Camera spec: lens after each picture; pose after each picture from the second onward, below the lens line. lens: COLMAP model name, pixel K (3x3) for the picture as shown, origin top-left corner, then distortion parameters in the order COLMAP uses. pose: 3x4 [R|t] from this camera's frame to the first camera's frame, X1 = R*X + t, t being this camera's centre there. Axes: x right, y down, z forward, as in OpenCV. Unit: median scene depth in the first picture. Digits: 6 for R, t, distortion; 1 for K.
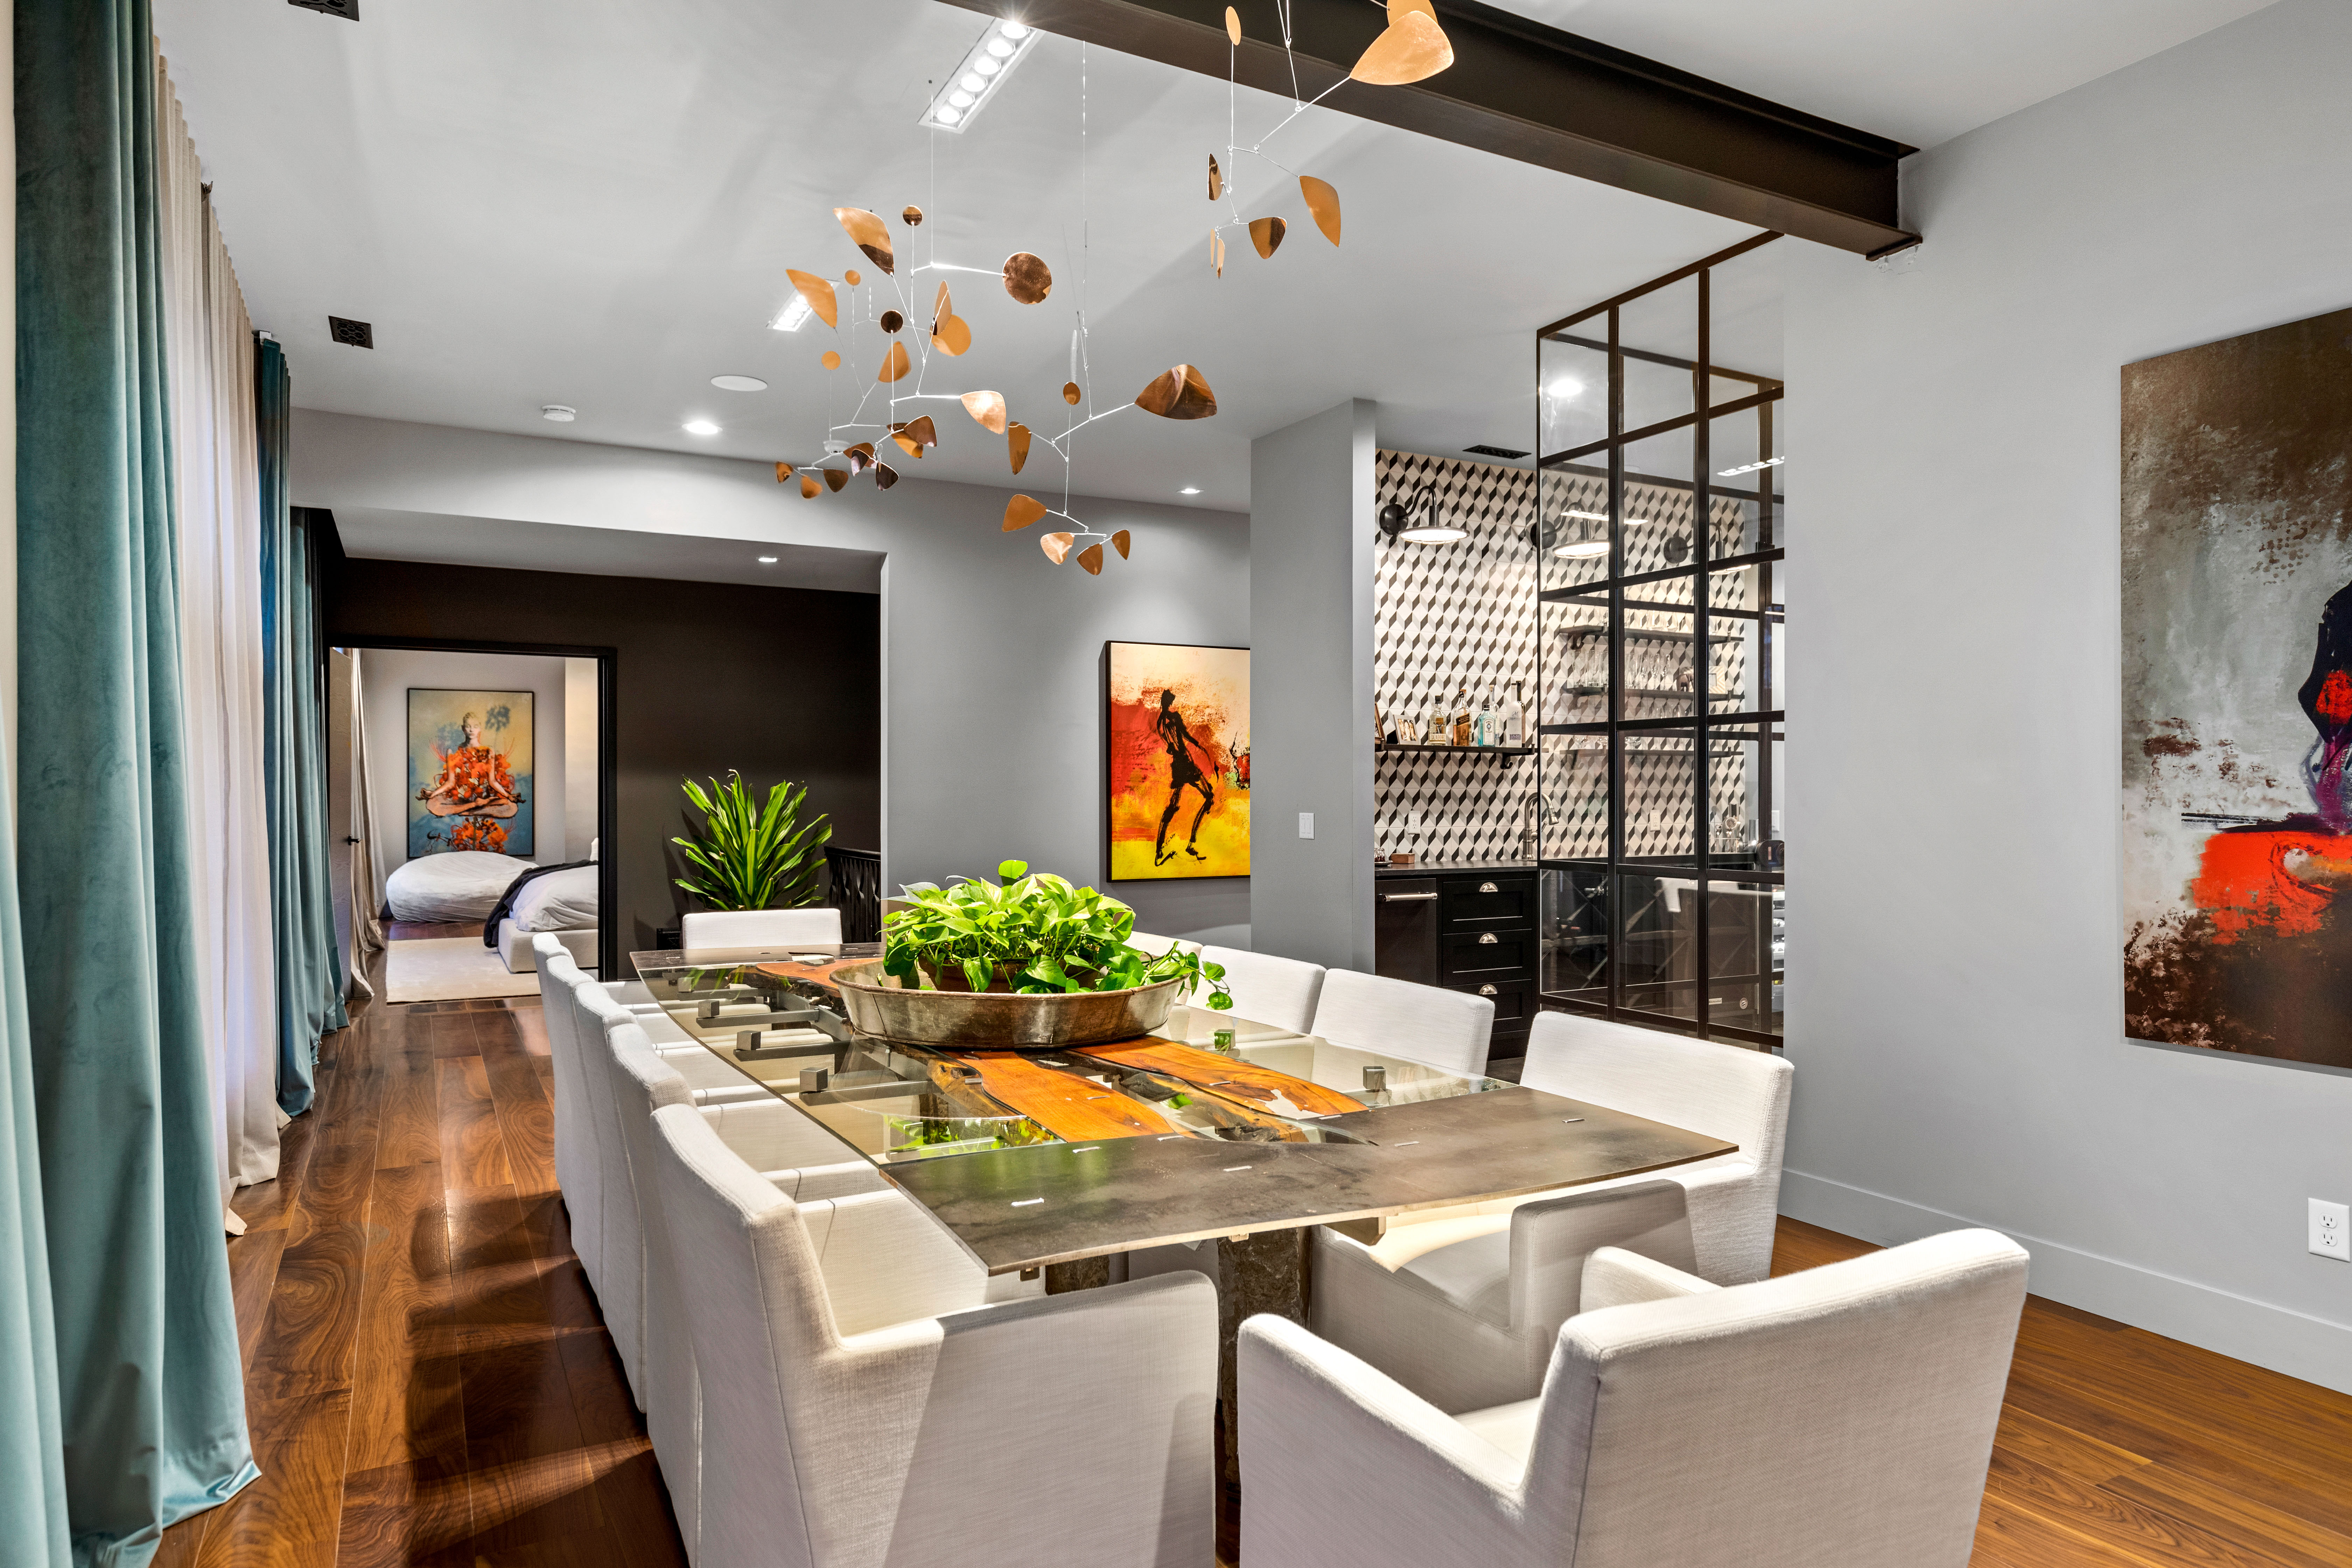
lens RADIAL K [[1426.4, 0, 1190.9], [0, 1426.4, 793.8], [0, 0, 1]] dist [-0.001327, -0.000437]
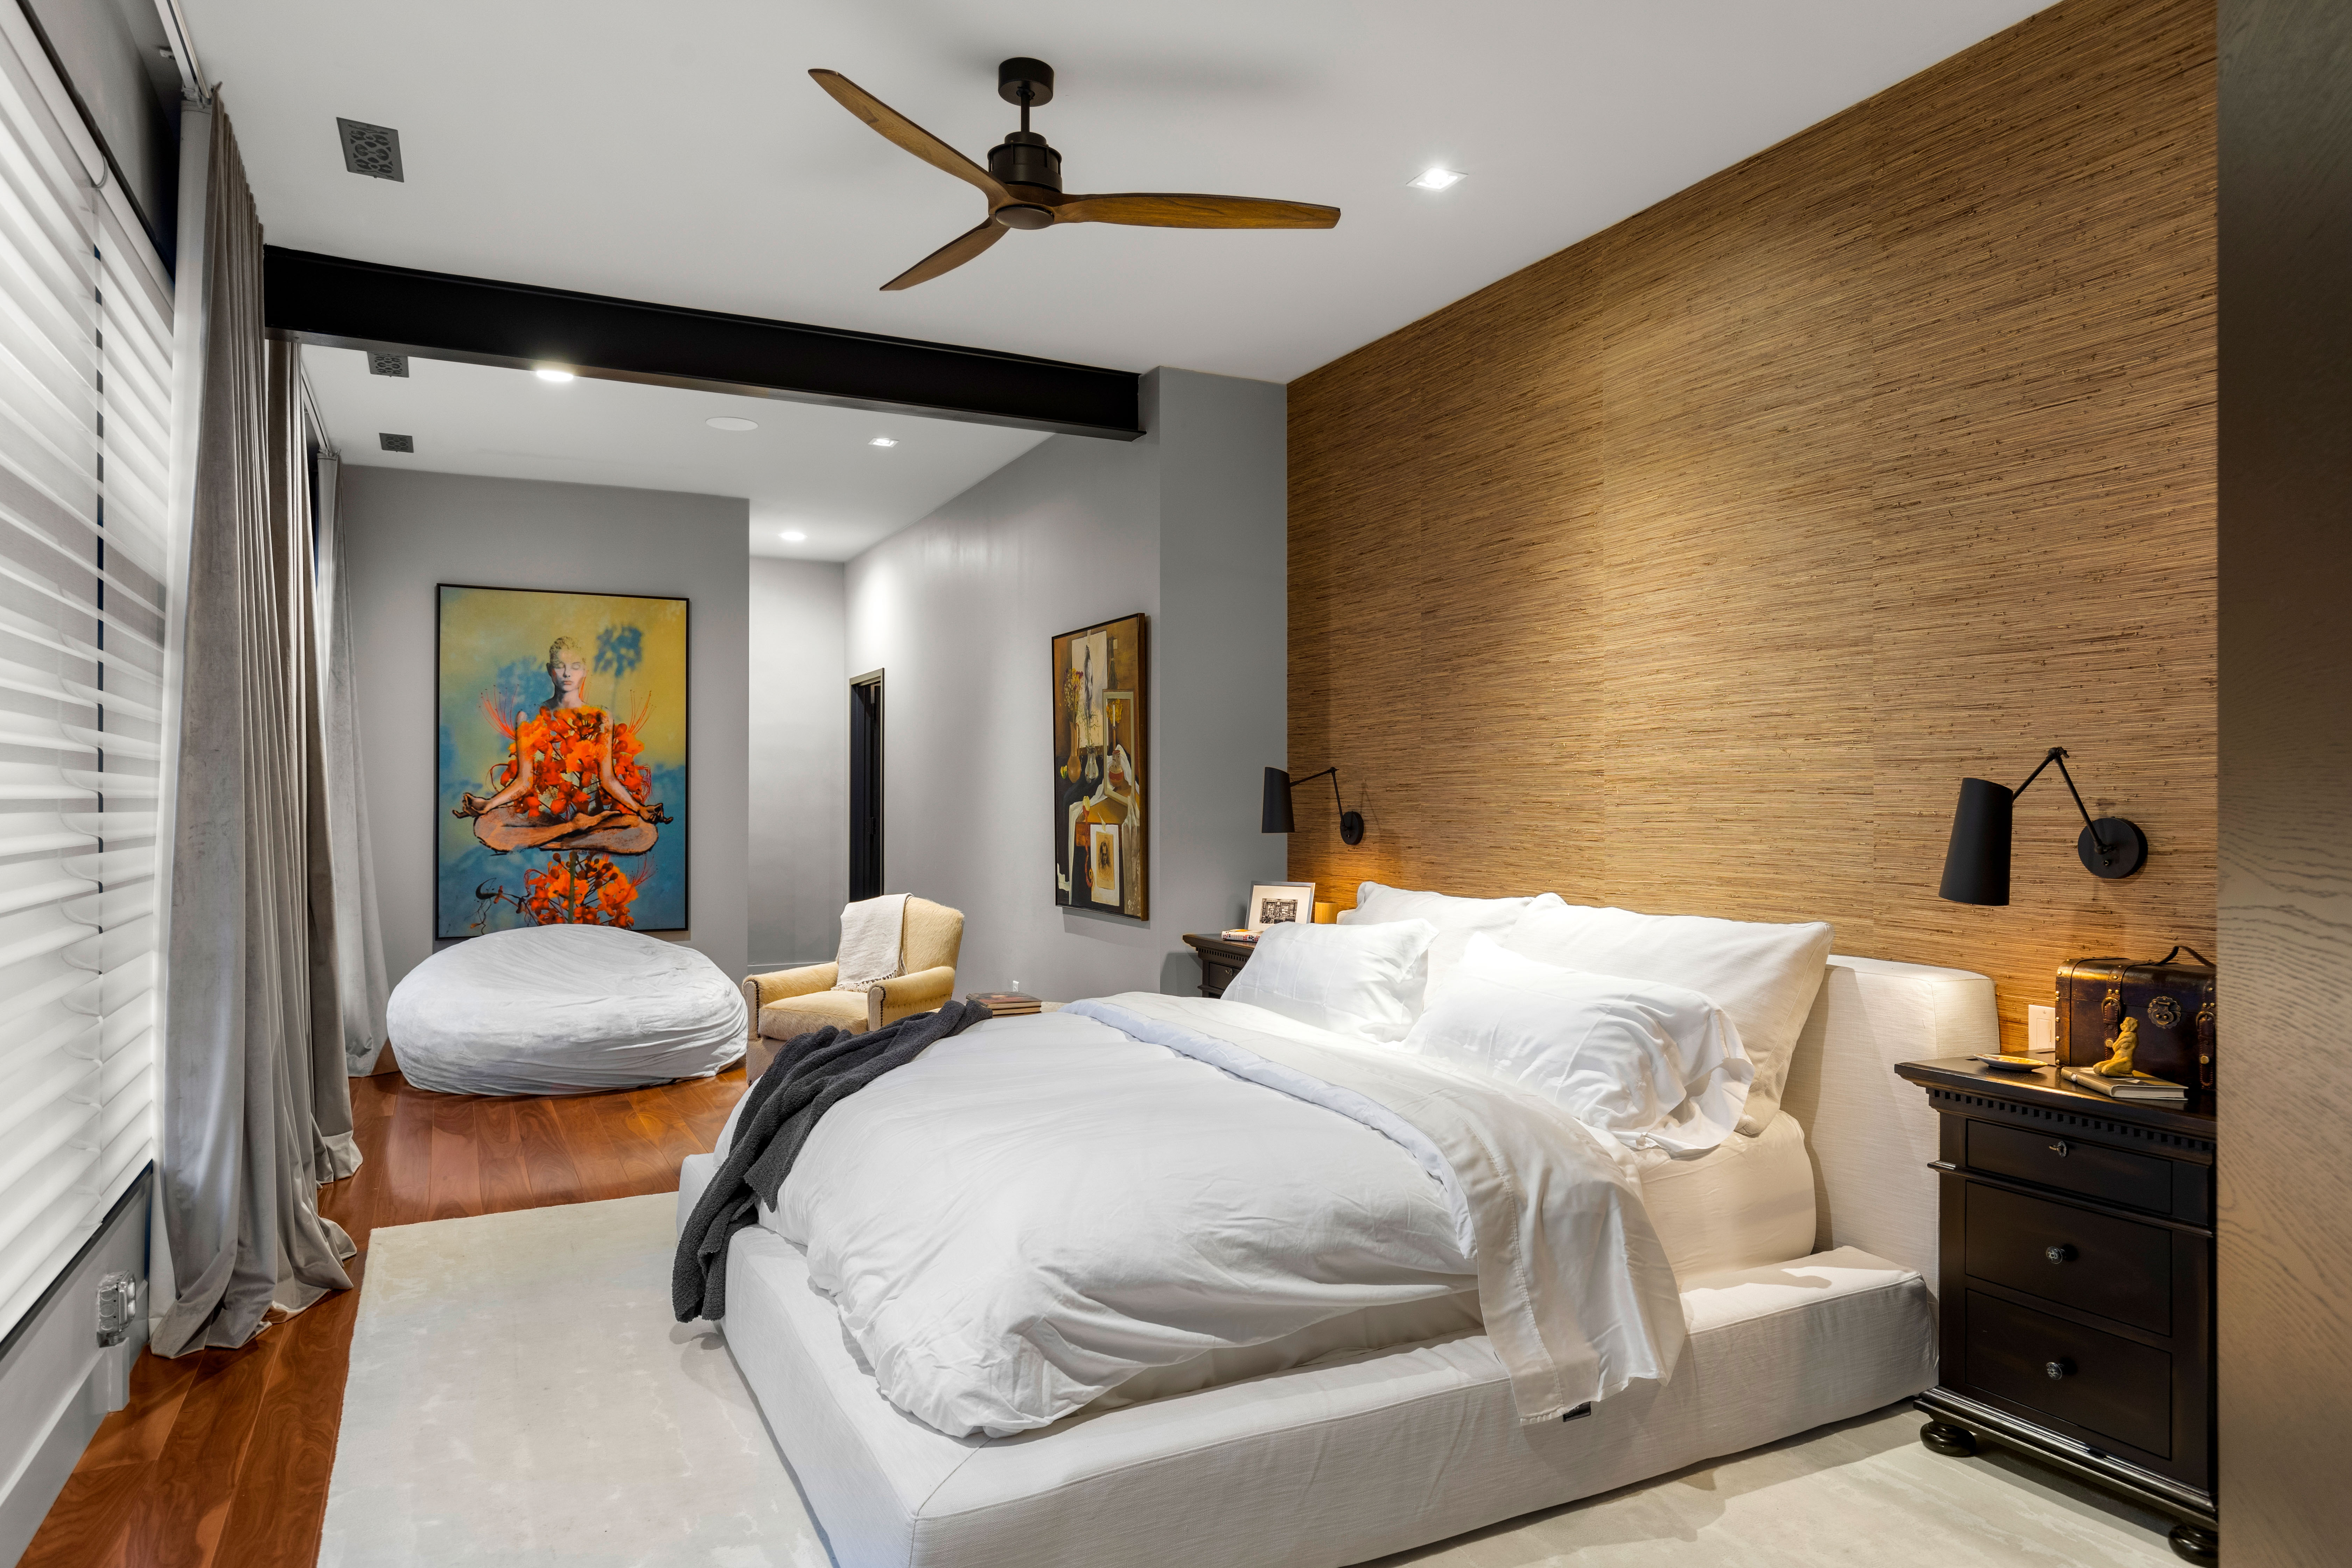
lens RADIAL K [[1426.4, 0, 1164.1], [0, 1426.4, 792.8], [0, 0, 1]] dist [-0.001327, -0.000437]
pose [[0.999229, -0.000848, -0.039254, -0.281774], [0.000395, 0.999933, -0.011546, 0.001623], [0.039262, 0.011522, 0.999163, 0.522591]]
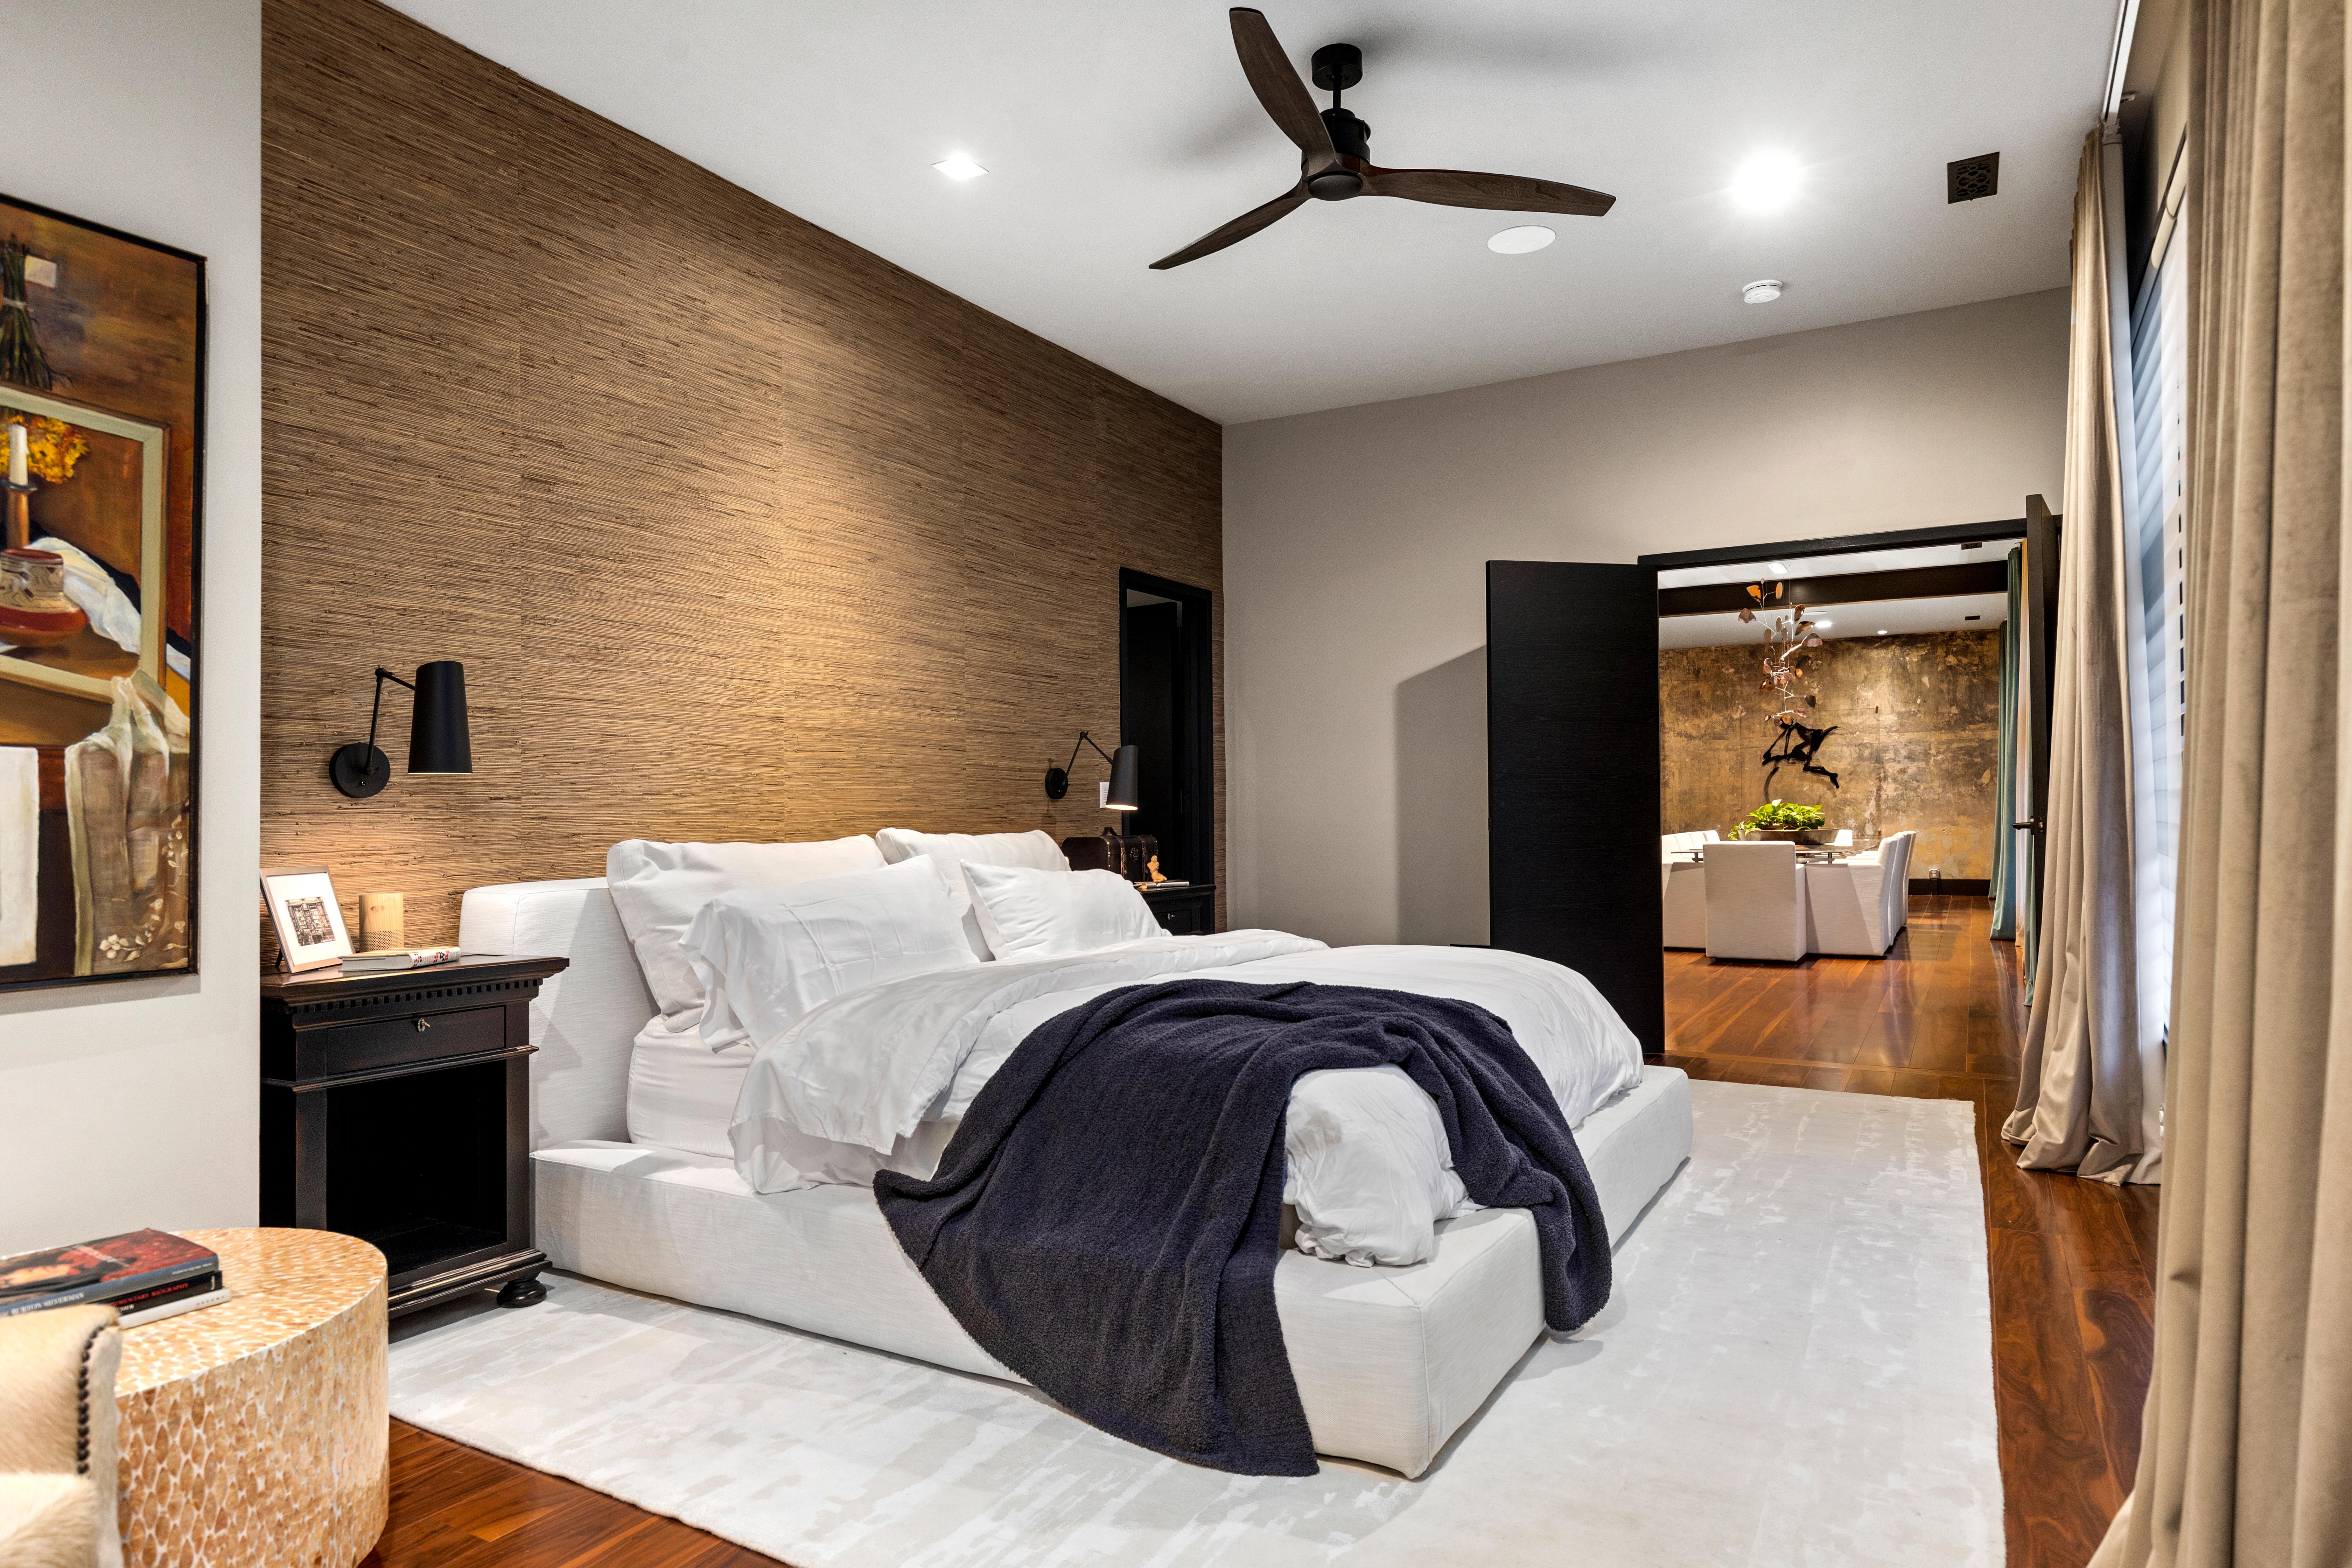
lens RADIAL K [[1410.1, 0, 1176.3], [0, 1410.1, 791.5], [0, 0, 1]] dist [-0.003890, 0.000745]
pose [[-0.529246, 0.014533, 0.848344, -0.482971], [0.011098, 0.999886, -0.010206, 0.012445], [-0.848396, 0.004014, -0.529347, 0.867032]]
